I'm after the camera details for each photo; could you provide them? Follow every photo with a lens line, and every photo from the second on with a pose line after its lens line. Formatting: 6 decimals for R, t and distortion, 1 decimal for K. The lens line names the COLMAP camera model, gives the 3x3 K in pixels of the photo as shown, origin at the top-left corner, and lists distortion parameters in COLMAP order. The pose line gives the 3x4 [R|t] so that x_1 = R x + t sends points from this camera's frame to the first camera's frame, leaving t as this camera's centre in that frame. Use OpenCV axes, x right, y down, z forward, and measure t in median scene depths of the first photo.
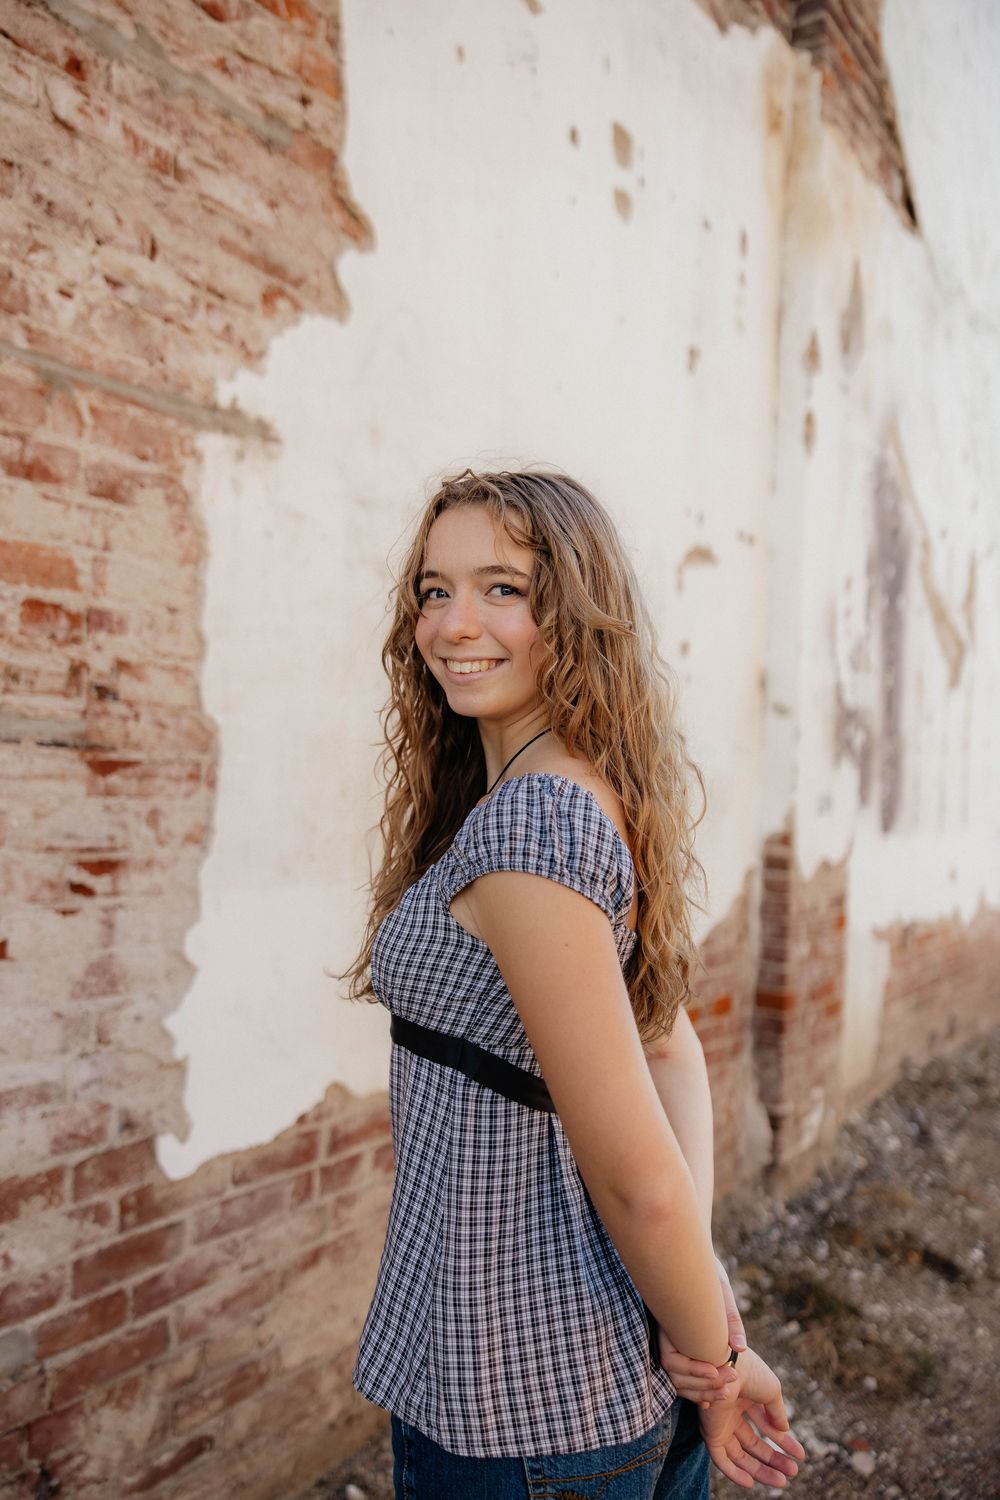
lens RADIAL K [[1230.1, 0, 461.4], [0, 1230.1, 778.4], [0, 0, 1]] dist [-0.027160, 0.026173]
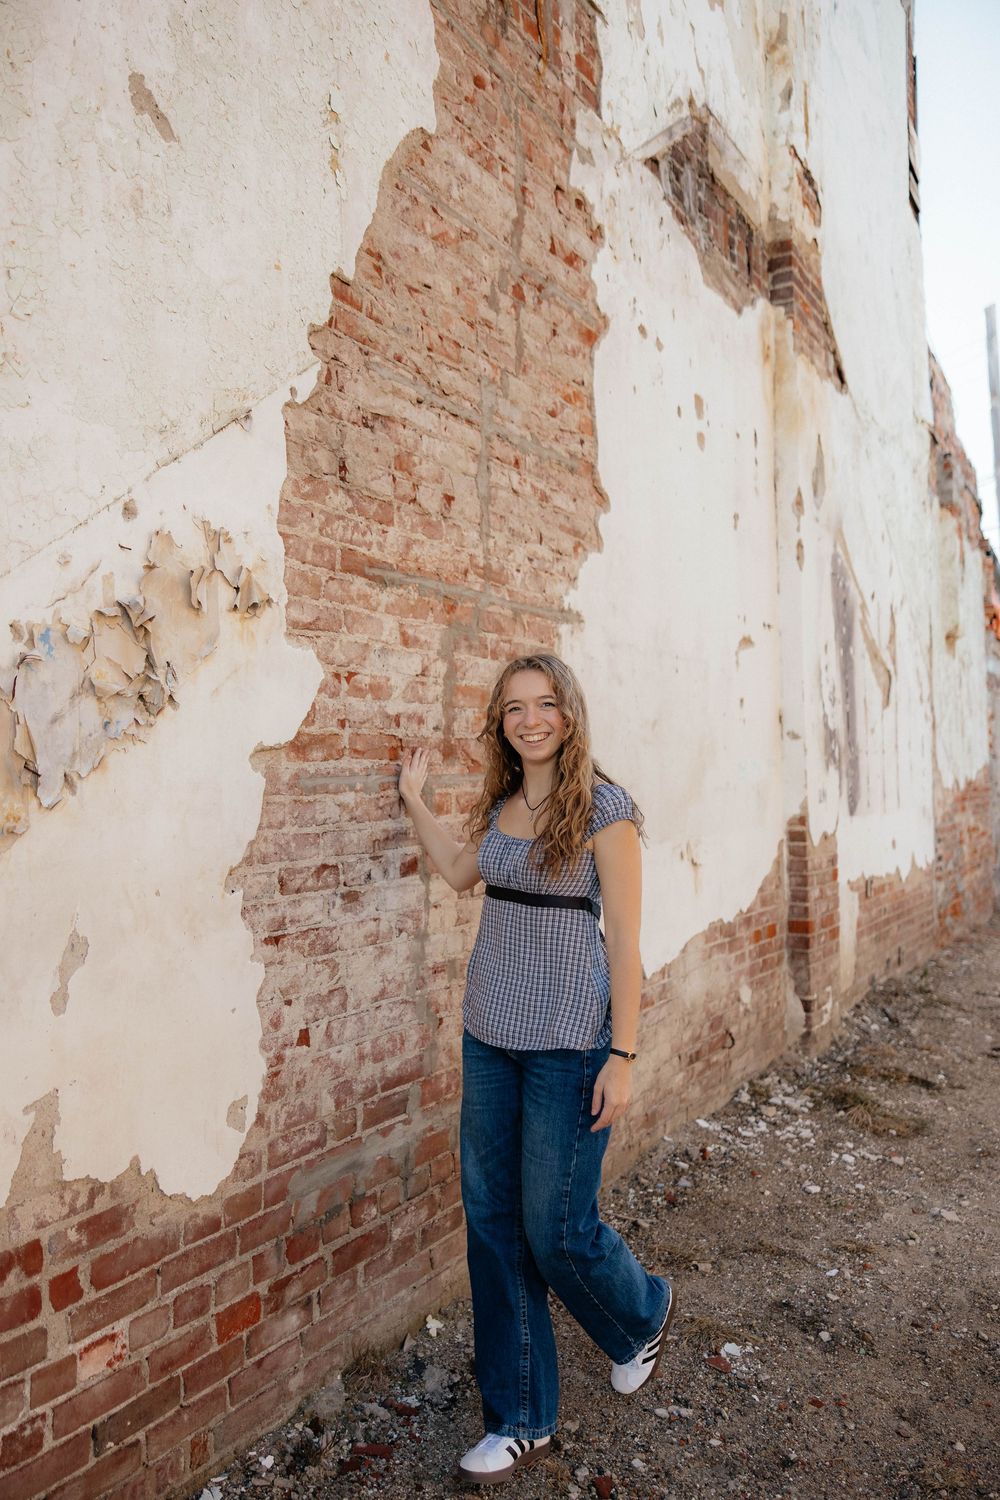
lens RADIAL K [[1230.1, 0, 490.1], [0, 1230.1, 759.1], [0, 0, 1]] dist [-0.027160, 0.026173]
pose [[0.993710, -0.053874, 0.098177, -0.413403], [0.056473, 0.998118, -0.023889, -0.017928], [-0.096705, 0.029283, 0.994882, -0.750851]]
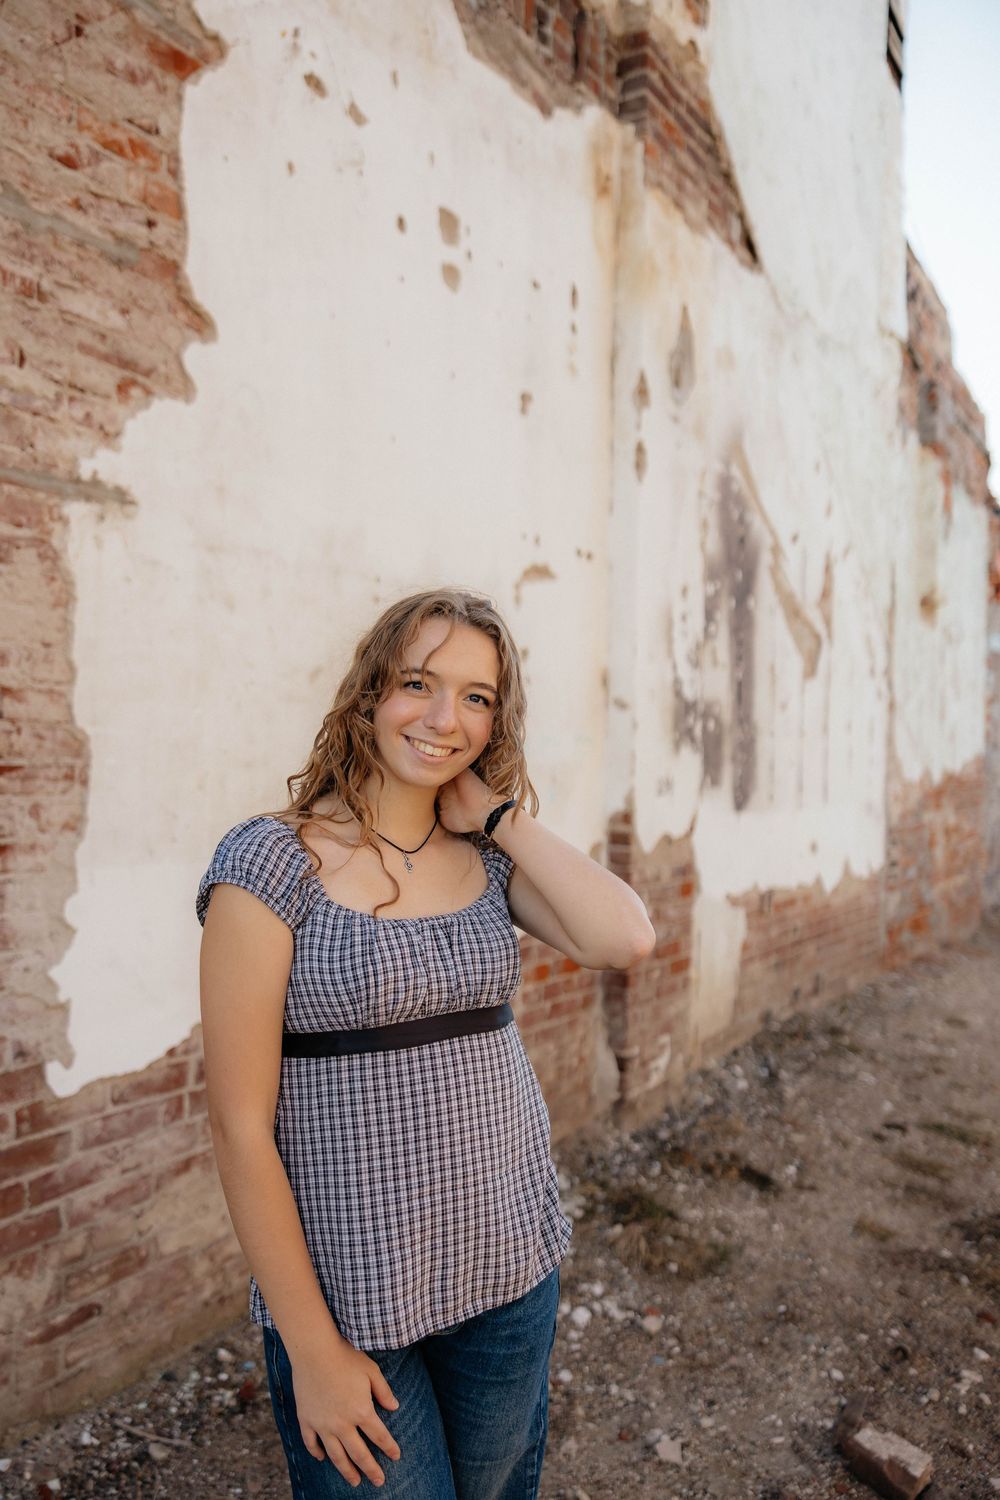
lens RADIAL K [[1230.1, 0, 476.4], [0, 1230.1, 782.9], [0, 0, 1]] dist [-0.027160, 0.026173]
pose [[0.998457, -0.023656, 0.050241, 0.104954], [0.023002, 0.999644, 0.013549, -0.002154], [-0.050543, -0.012373, 0.998645, -0.211454]]
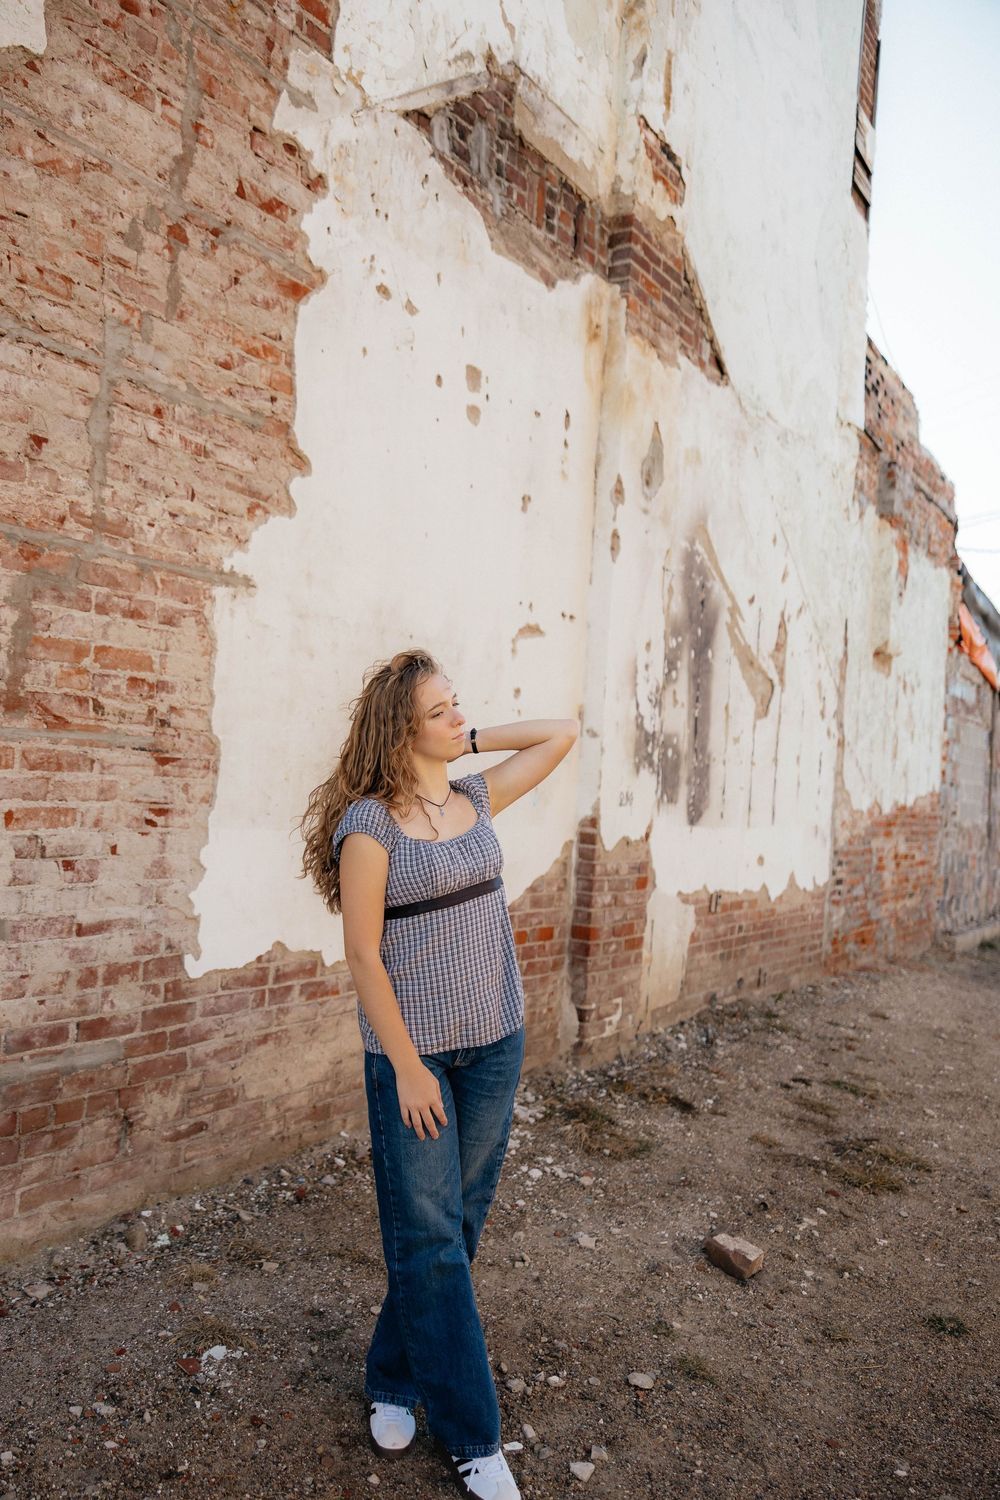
lens RADIAL K [[1230.1, 0, 462.0], [0, 1230.1, 770.0], [0, 0, 1]] dist [-0.027160, 0.026173]
pose [[0.999169, 0.019745, 0.035659, 0.084843], [-0.019272, 0.999722, -0.013560, 0.016419], [-0.035917, 0.012861, 0.999272, -0.710613]]
